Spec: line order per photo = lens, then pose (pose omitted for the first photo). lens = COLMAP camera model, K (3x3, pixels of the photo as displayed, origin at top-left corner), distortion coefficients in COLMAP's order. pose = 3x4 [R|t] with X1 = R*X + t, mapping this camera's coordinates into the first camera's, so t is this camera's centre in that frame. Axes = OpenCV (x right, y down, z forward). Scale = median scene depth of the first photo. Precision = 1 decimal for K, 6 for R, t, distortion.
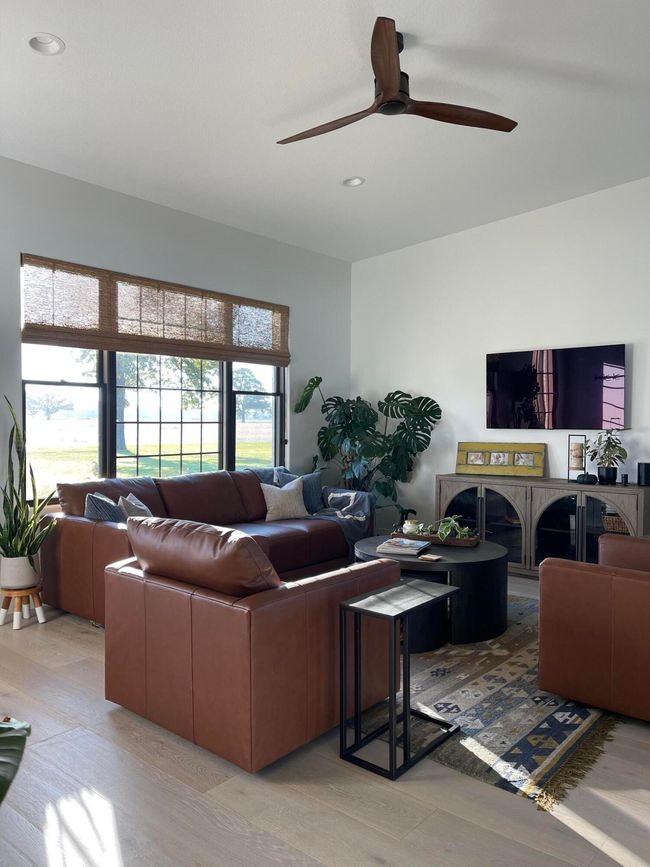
lens RADIAL K [[656.2, 0, 325.0], [0, 656.2, 433.5], [0, 0, 1]] dist [0.038448, -0.002291]
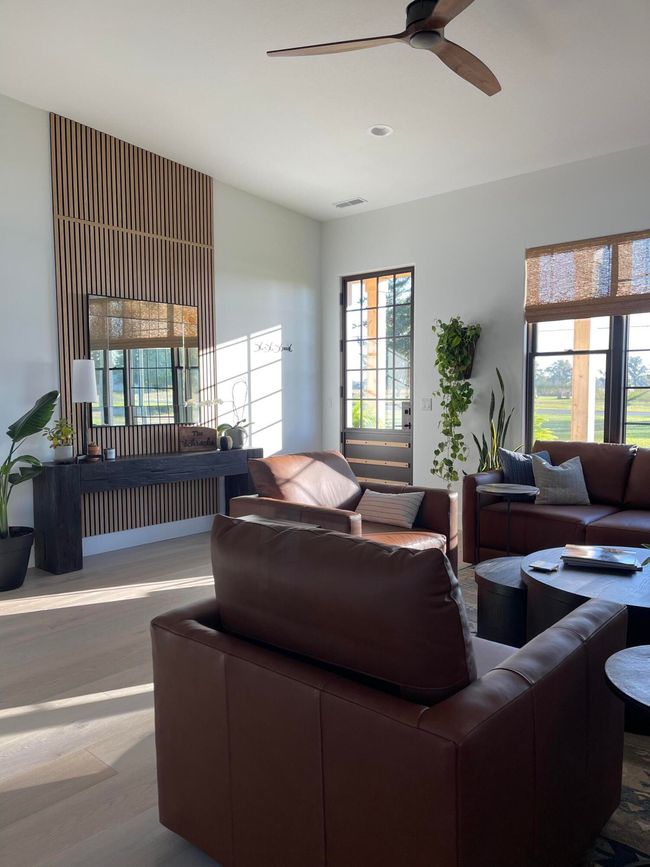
lens RADIAL K [[656.2, 0, 325.0], [0, 656.2, 433.5], [0, 0, 1]] dist [0.038448, -0.002291]
pose [[-0.009812, 0.054757, -0.998452, 0.753714], [-0.024633, 0.998183, 0.054984, 0.007672], [0.999648, 0.025134, -0.008445, 0.637996]]
